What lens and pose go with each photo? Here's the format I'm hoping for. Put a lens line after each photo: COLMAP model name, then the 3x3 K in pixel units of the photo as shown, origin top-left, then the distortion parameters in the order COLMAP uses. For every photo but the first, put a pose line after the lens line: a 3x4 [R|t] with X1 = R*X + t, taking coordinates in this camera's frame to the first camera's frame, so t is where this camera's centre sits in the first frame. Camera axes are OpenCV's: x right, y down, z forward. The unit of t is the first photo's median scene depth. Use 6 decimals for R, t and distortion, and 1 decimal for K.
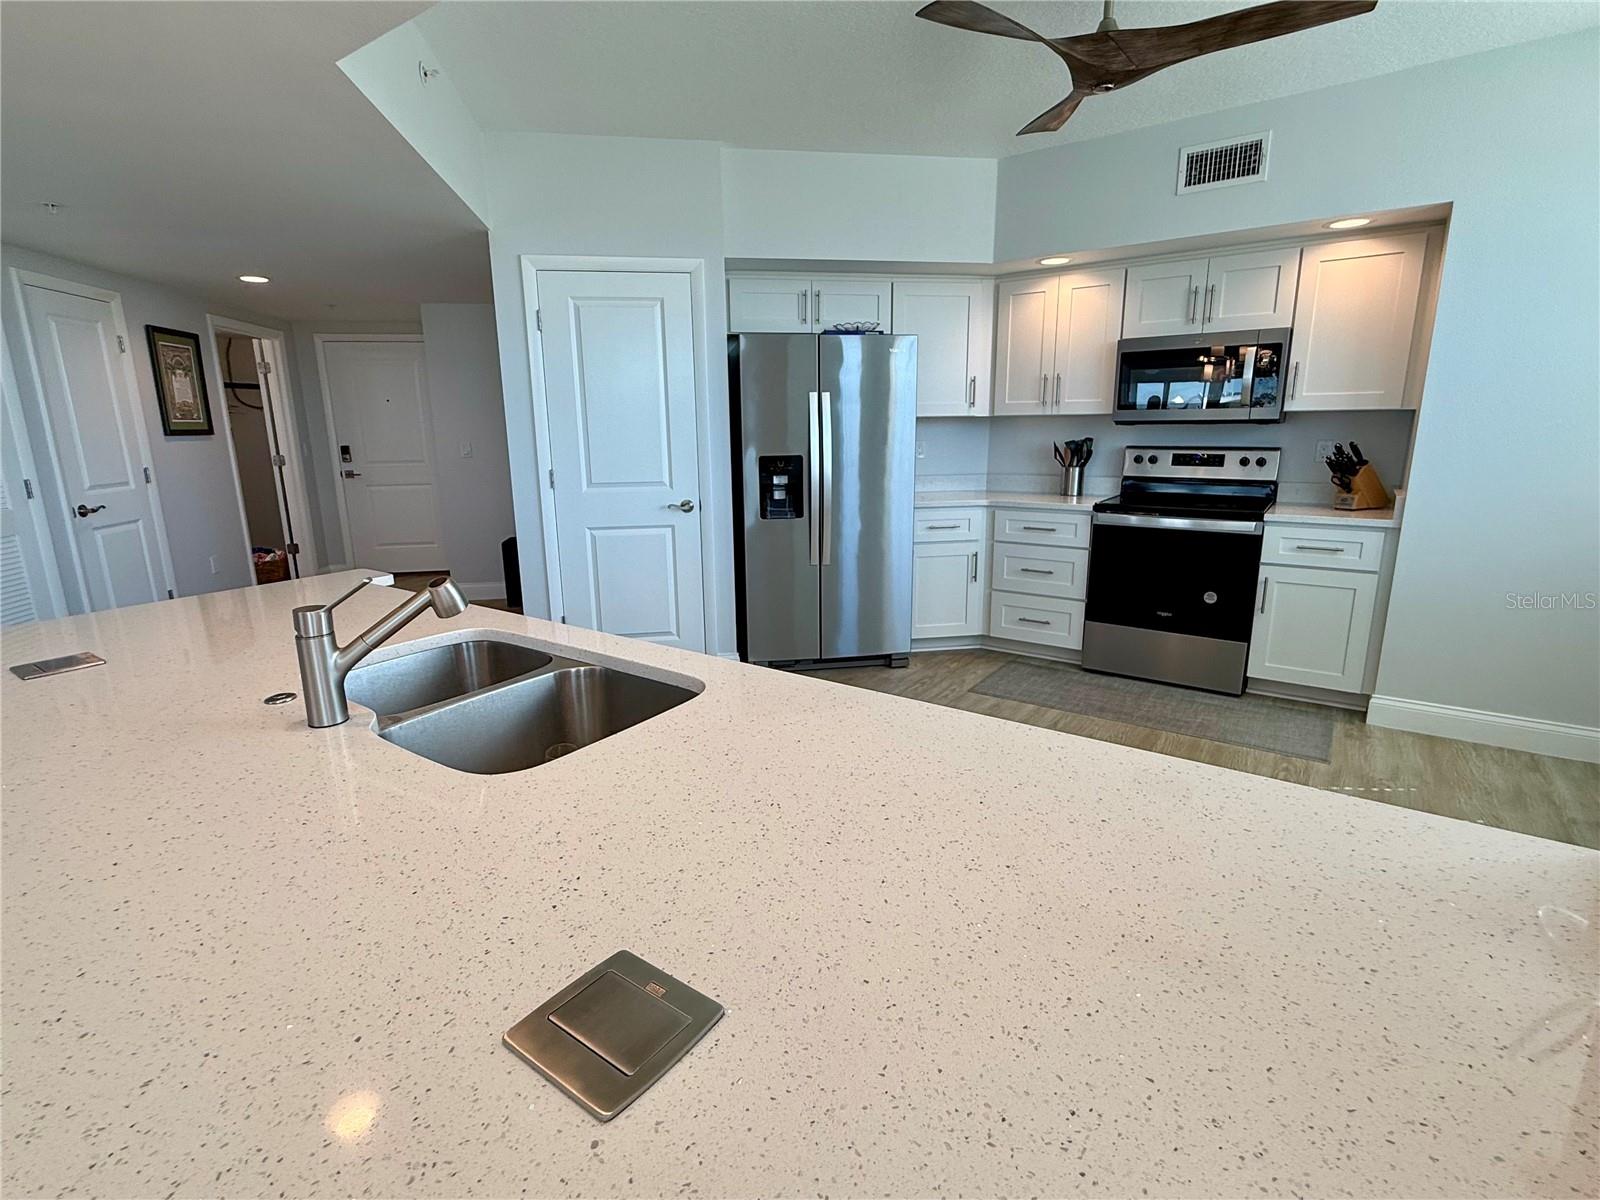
lens RADIAL K [[770.0, 0, 801.3], [0, 770.0, 592.8], [0, 0, 1]] dist [0.002329, -0.000080]
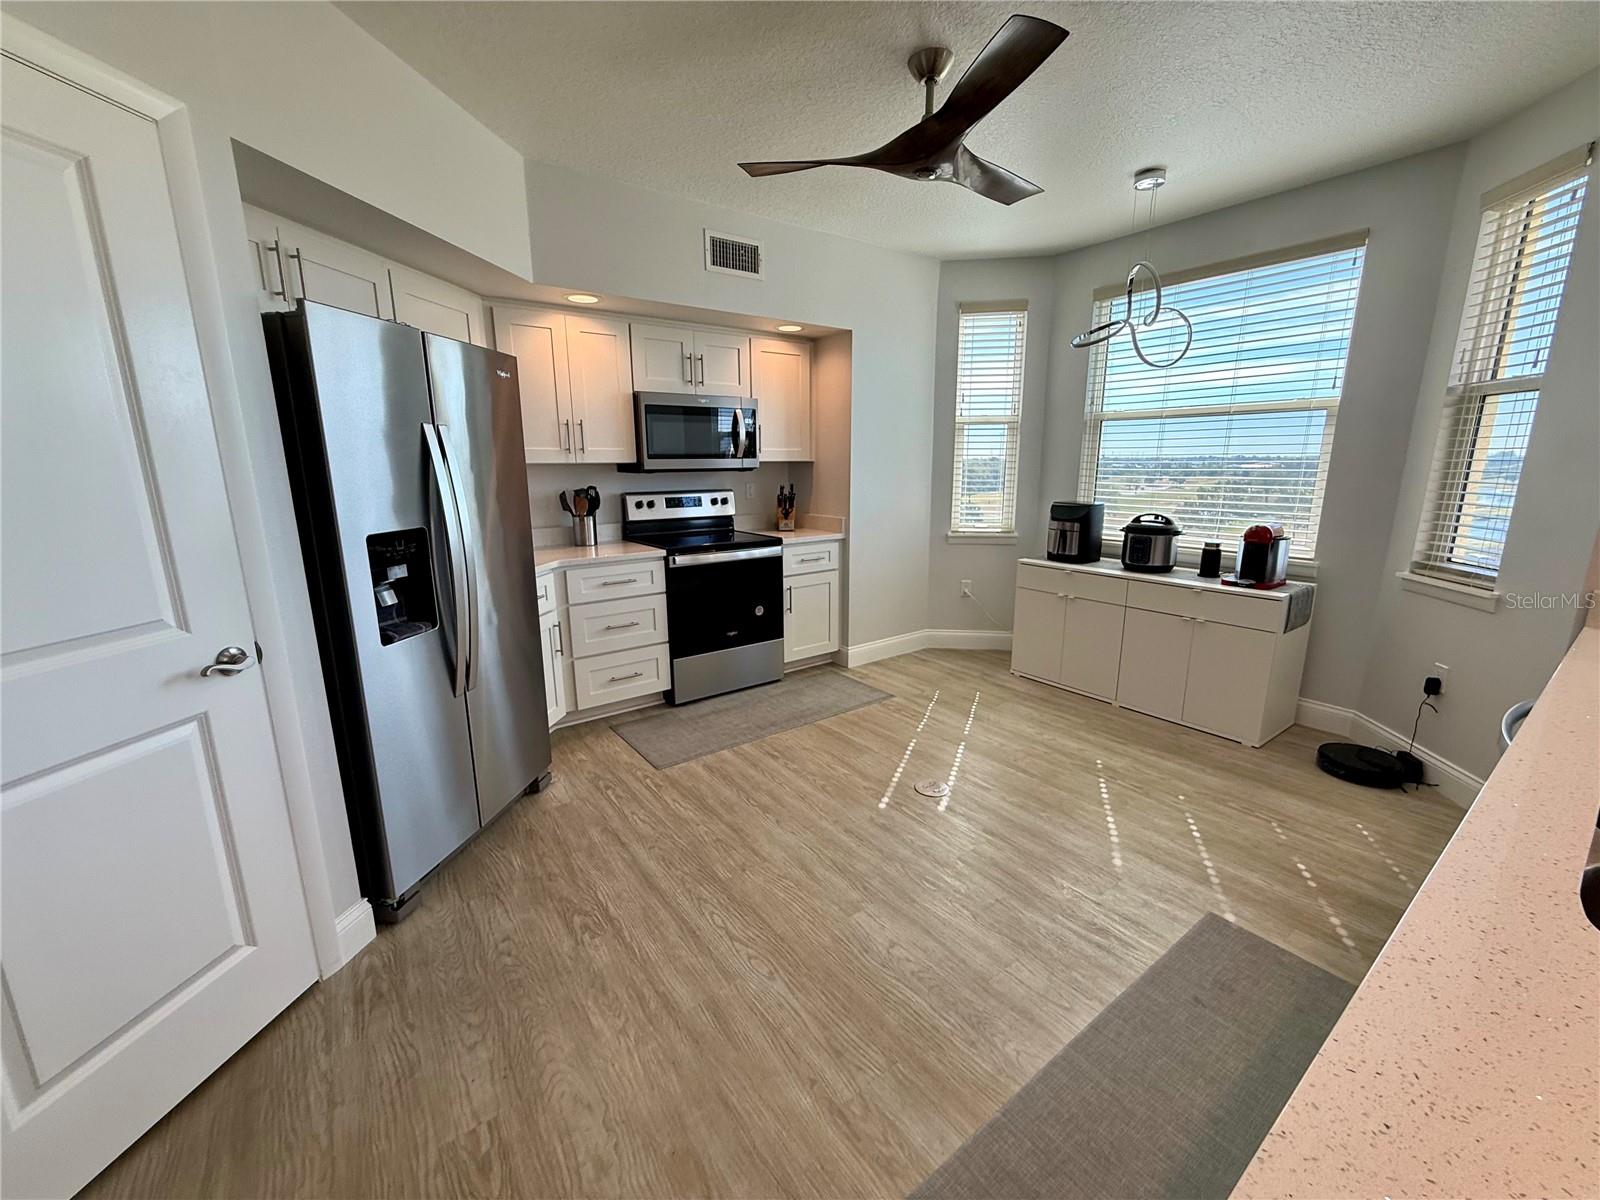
lens RADIAL K [[641.0, 0, 795.3], [0, 641.0, 597.9], [0, 0, 1]] dist [0.000106, -0.001213]
pose [[0.311315, -0.189880, 0.931144, -0.407154], [0.208868, 0.969547, 0.127879, -0.133836], [-0.927069, 0.154676, 0.341494, 0.591152]]
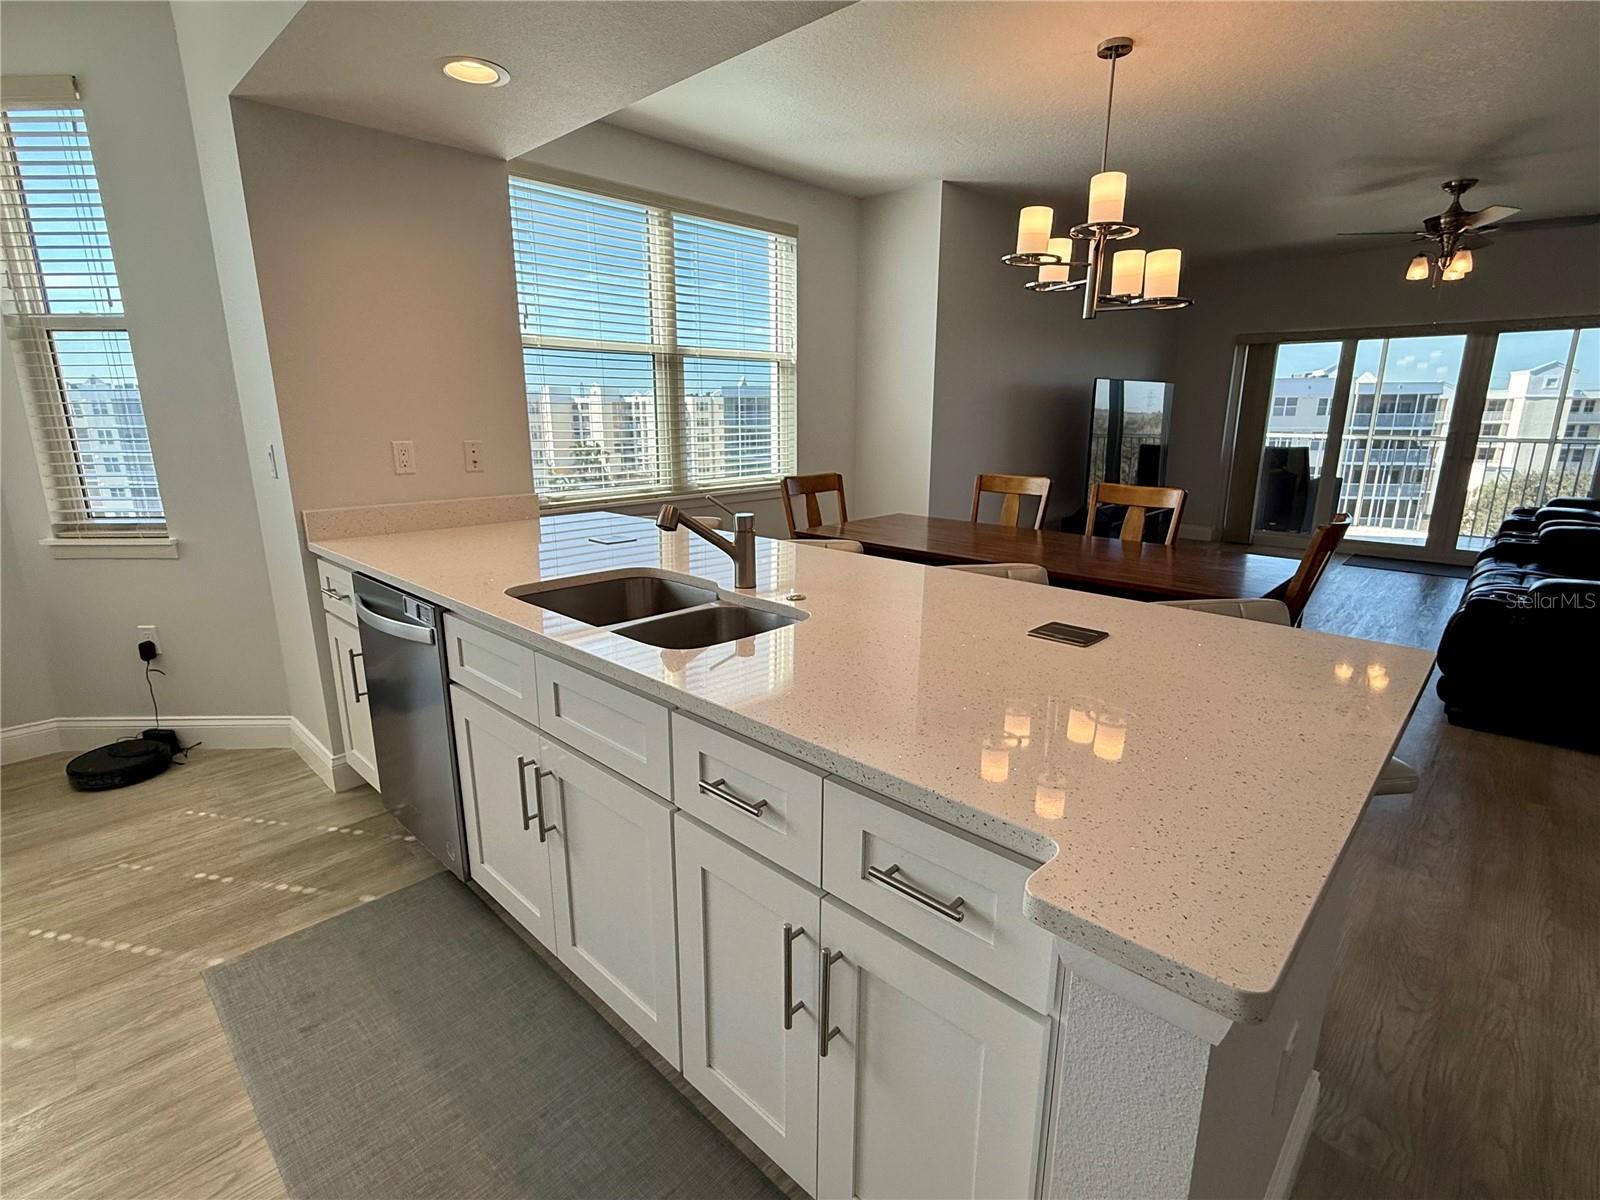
lens RADIAL K [[770.0, 0, 801.3], [0, 770.0, 595.3], [0, 0, 1]] dist [0.002329, -0.000080]
pose [[-0.990184, -0.019780, 0.138363, -0.310771], [0.043821, 0.896091, 0.441703, -0.169824], [-0.132723, 0.443430, -0.886428, 0.780016]]
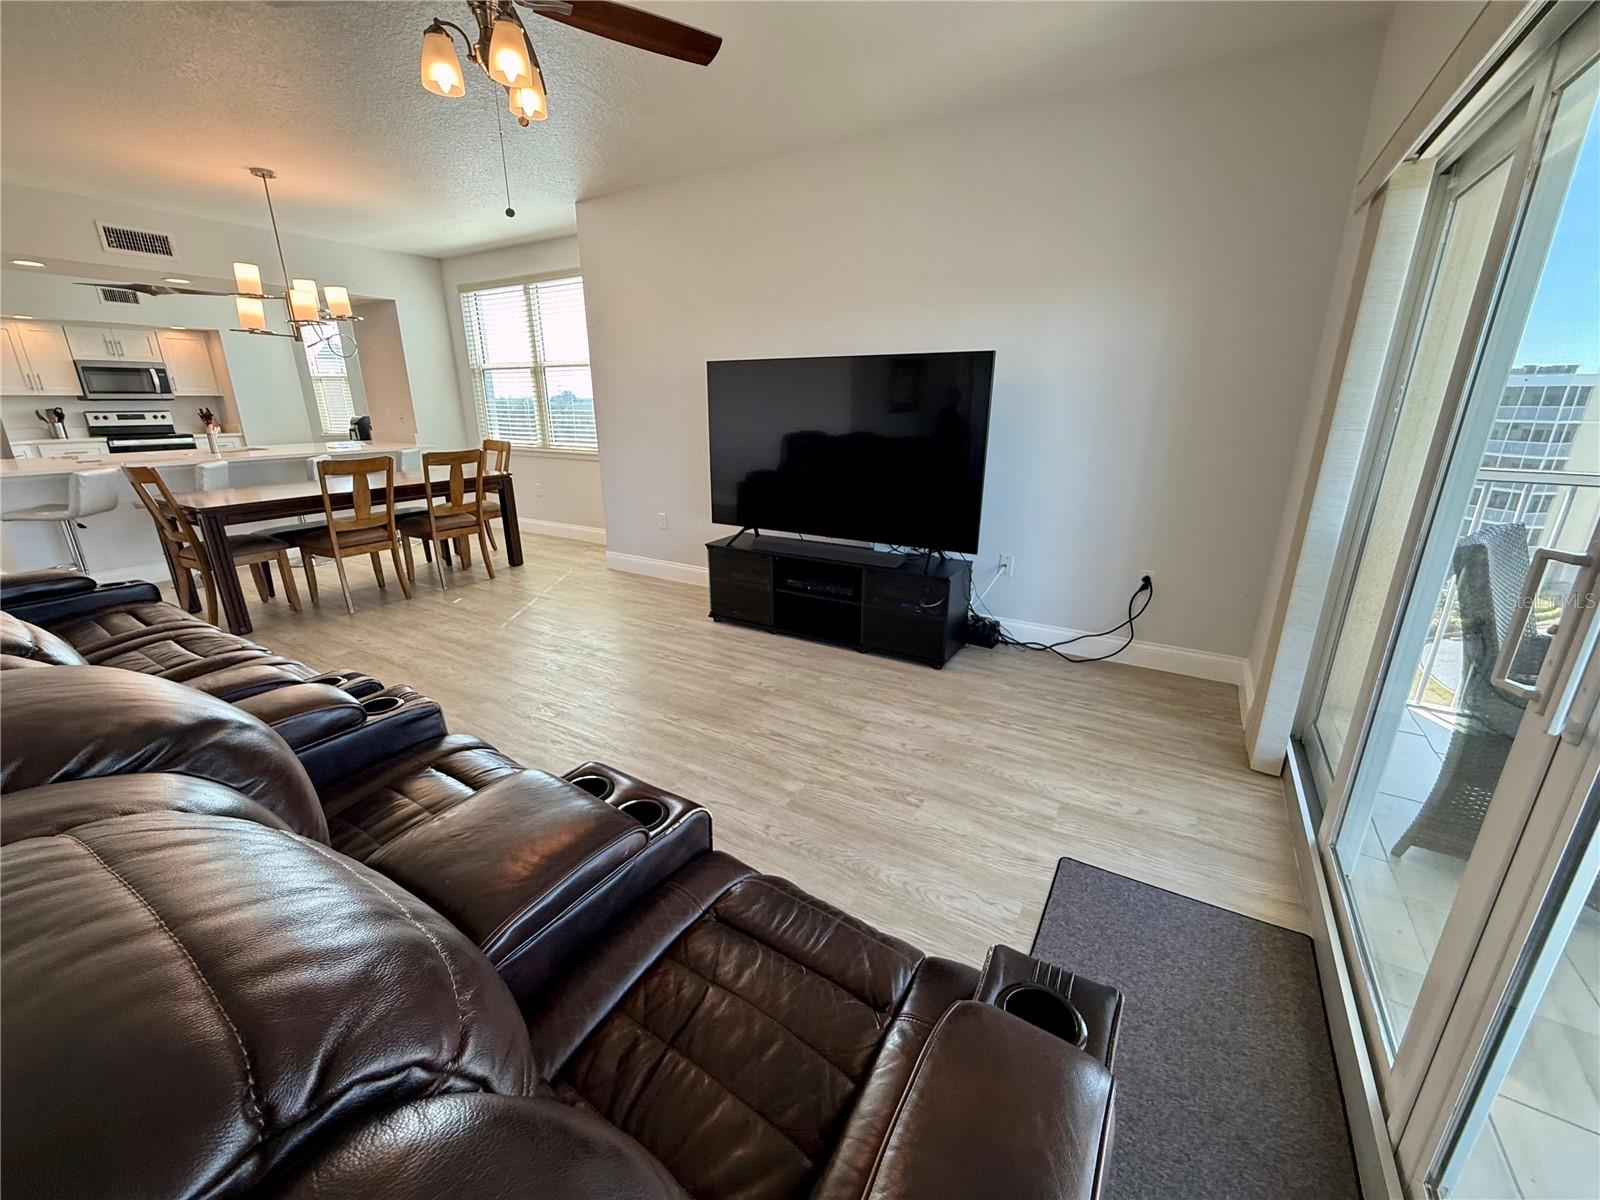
lens RADIAL K [[641.0, 0, 801.8], [0, 641.0, 597.3], [0, 0, 1]] dist [0.000106, -0.001213]
pose [[-0.072263, -0.282588, 0.956516, -1.736607], [0.216449, 0.931724, 0.291616, 0.218896], [-0.973616, 0.228110, -0.006163, -0.862316]]
